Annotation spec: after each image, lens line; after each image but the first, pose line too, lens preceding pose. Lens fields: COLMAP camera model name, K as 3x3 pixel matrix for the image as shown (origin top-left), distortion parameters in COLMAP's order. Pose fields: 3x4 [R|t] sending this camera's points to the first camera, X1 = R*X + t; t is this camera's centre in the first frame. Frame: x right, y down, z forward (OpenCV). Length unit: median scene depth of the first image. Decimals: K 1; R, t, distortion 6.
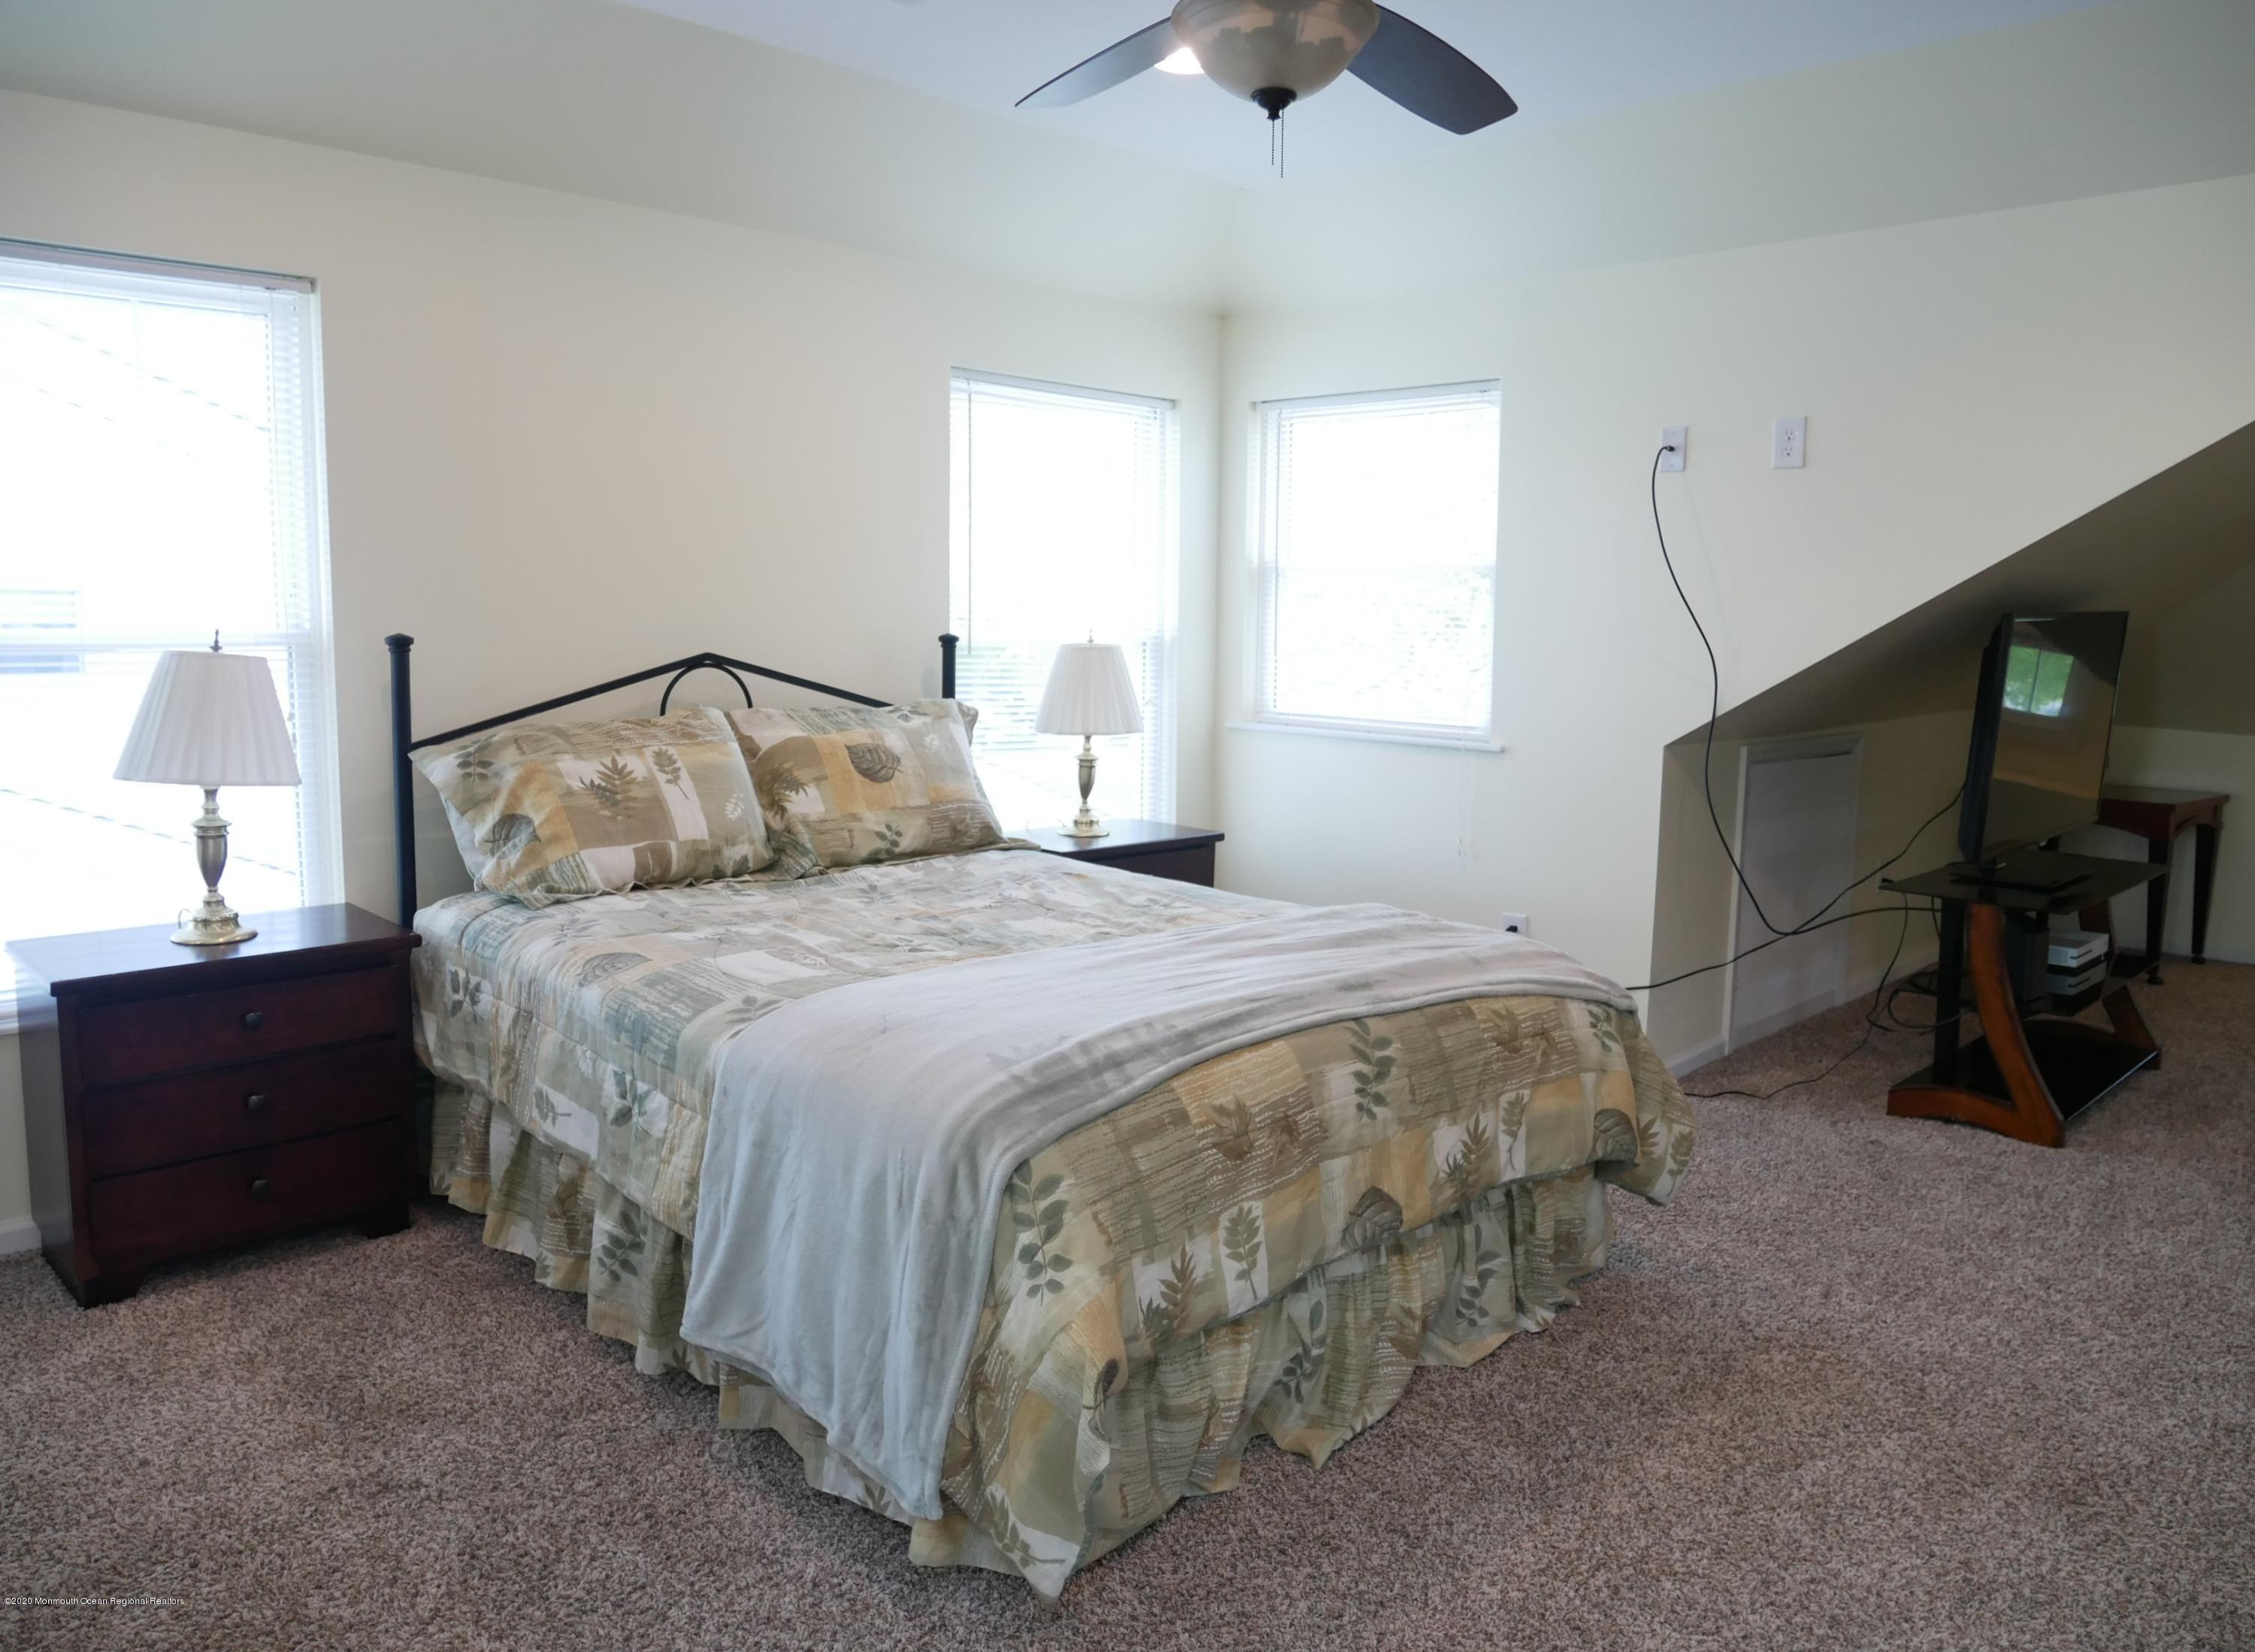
lens RADIAL K [[1627.8, 0, 1127.5], [0, 1627.8, 826.0], [0, 0, 1]] dist [-0.072308, 0.002518]
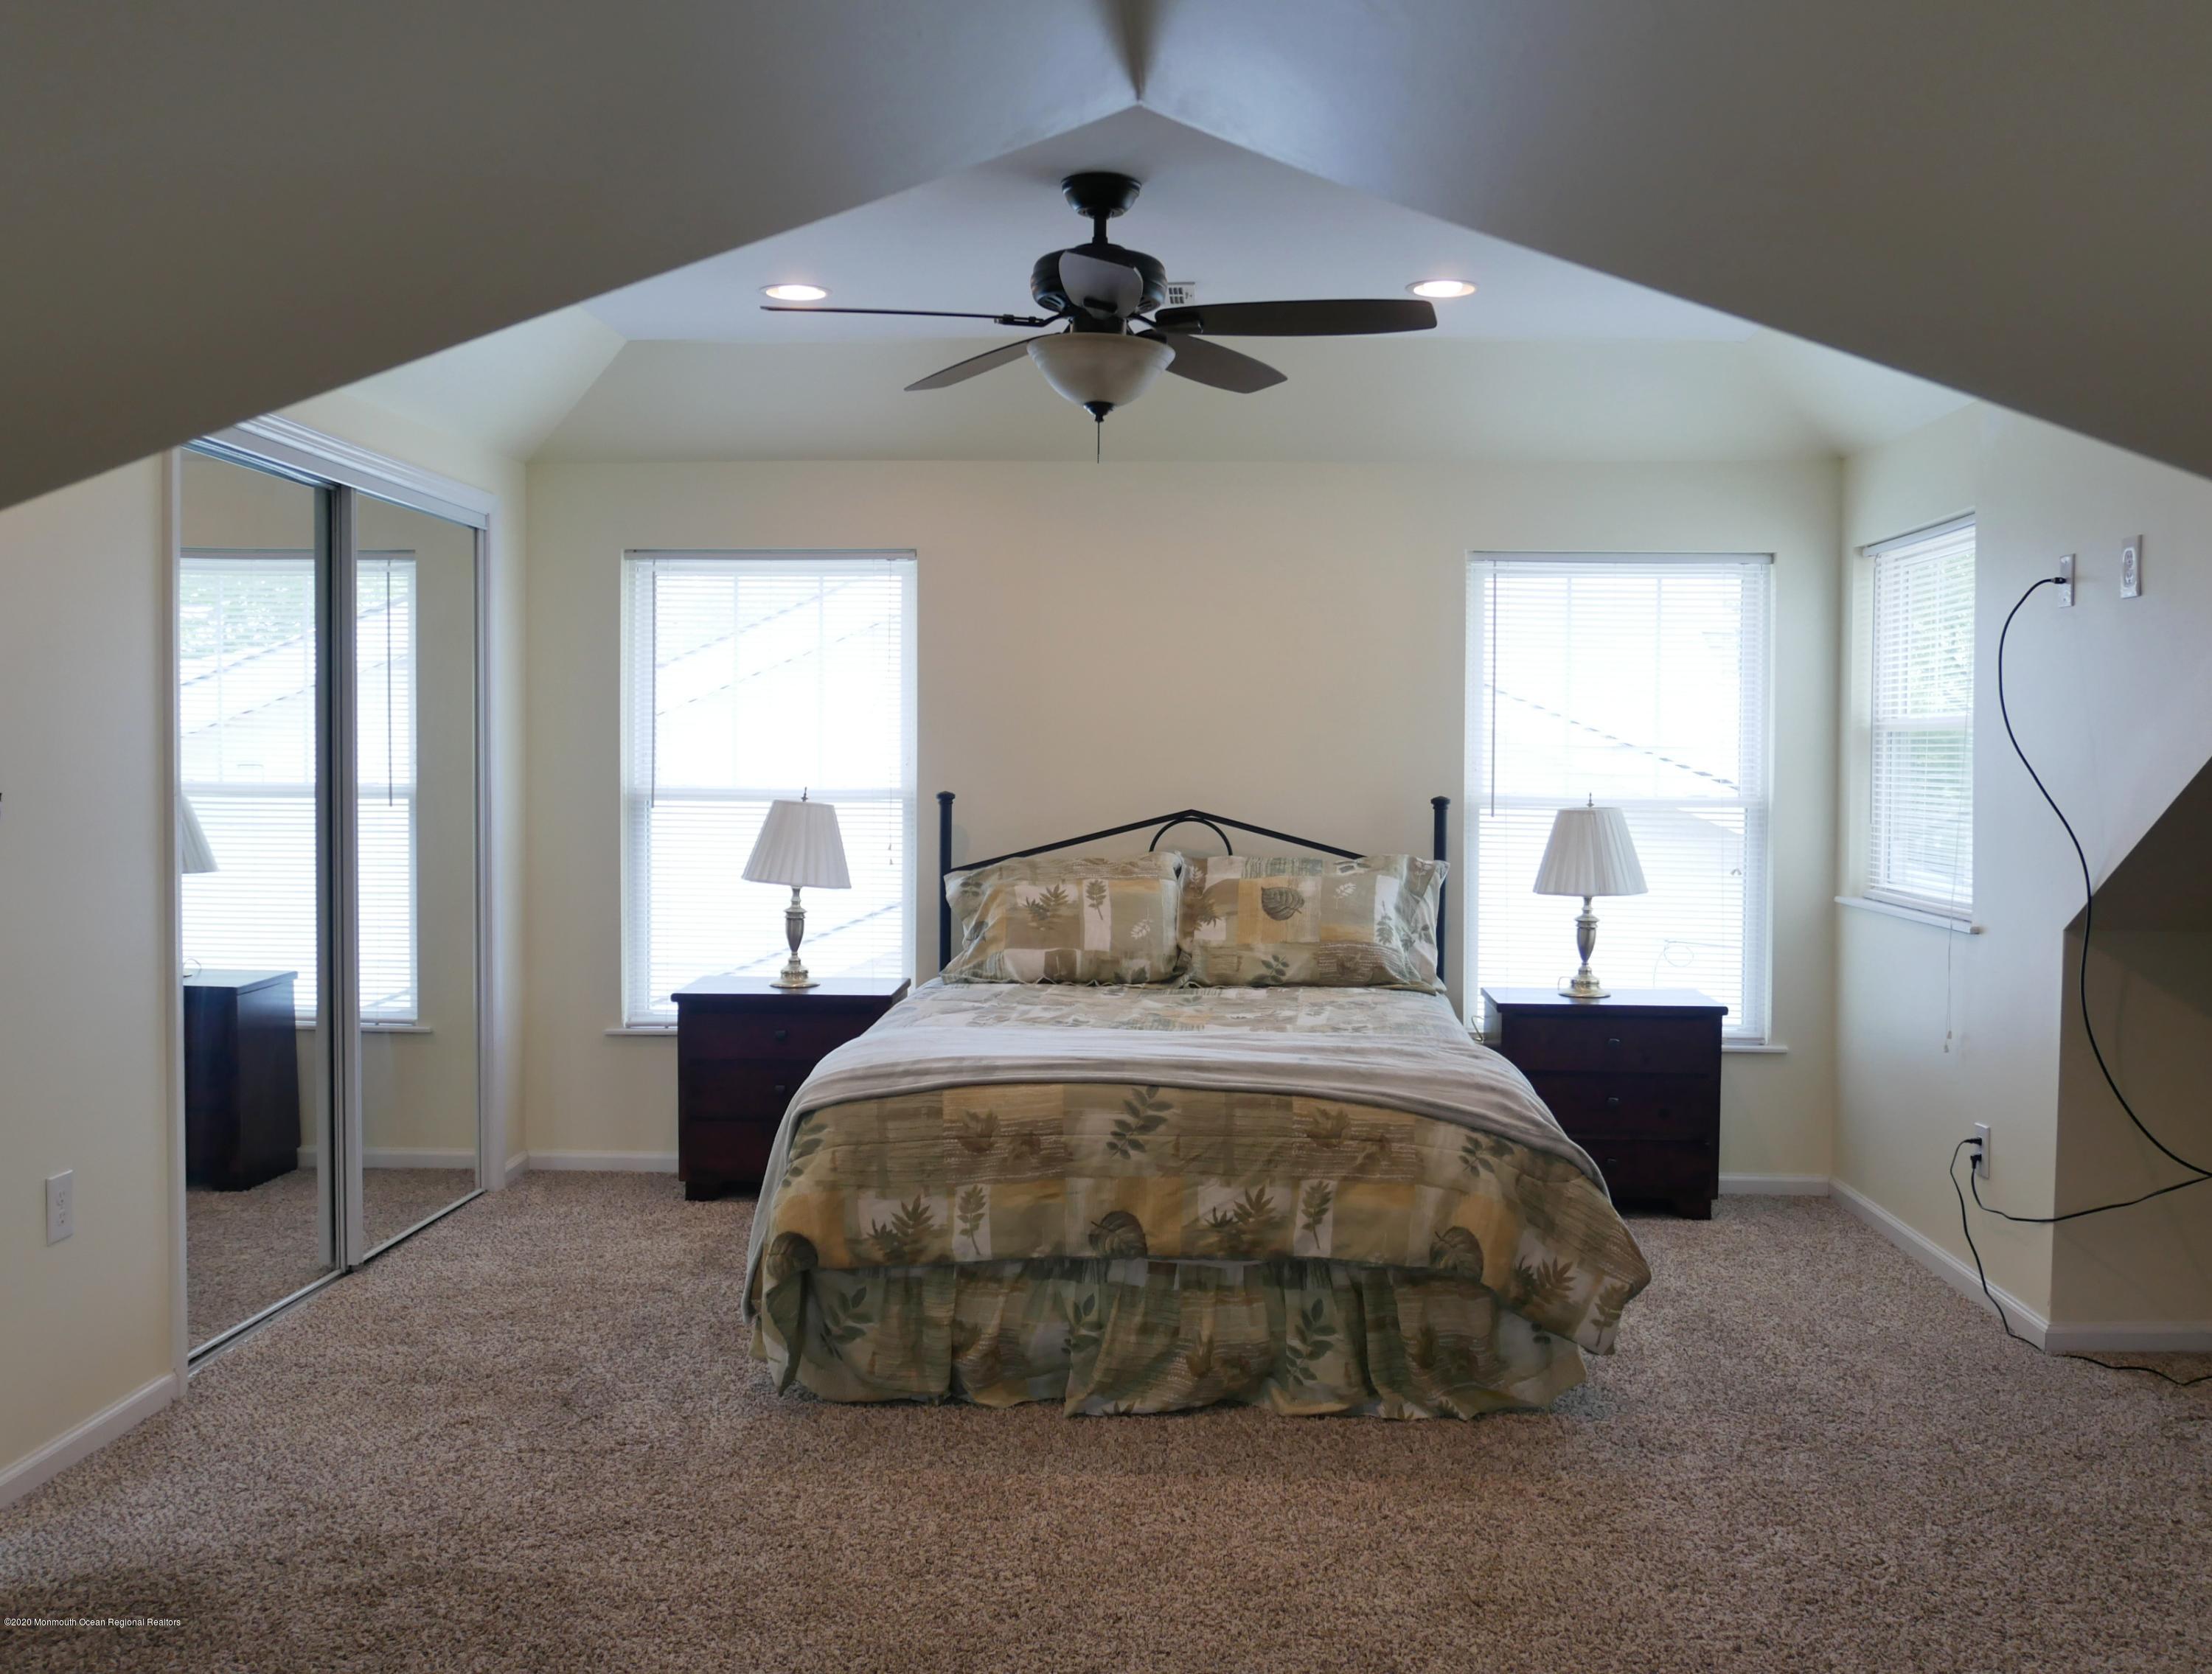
lens RADIAL K [[2101.7, 0, 1106.0], [0, 2101.7, 837.0], [0, 0, 1]] dist [-0.055795, -0.008293]
pose [[0.652434, 0.015617, -0.757685, 1.064863], [-0.095198, 0.993557, -0.061495, 0.021952], [0.751843, 0.112251, 0.649717, -0.104525]]
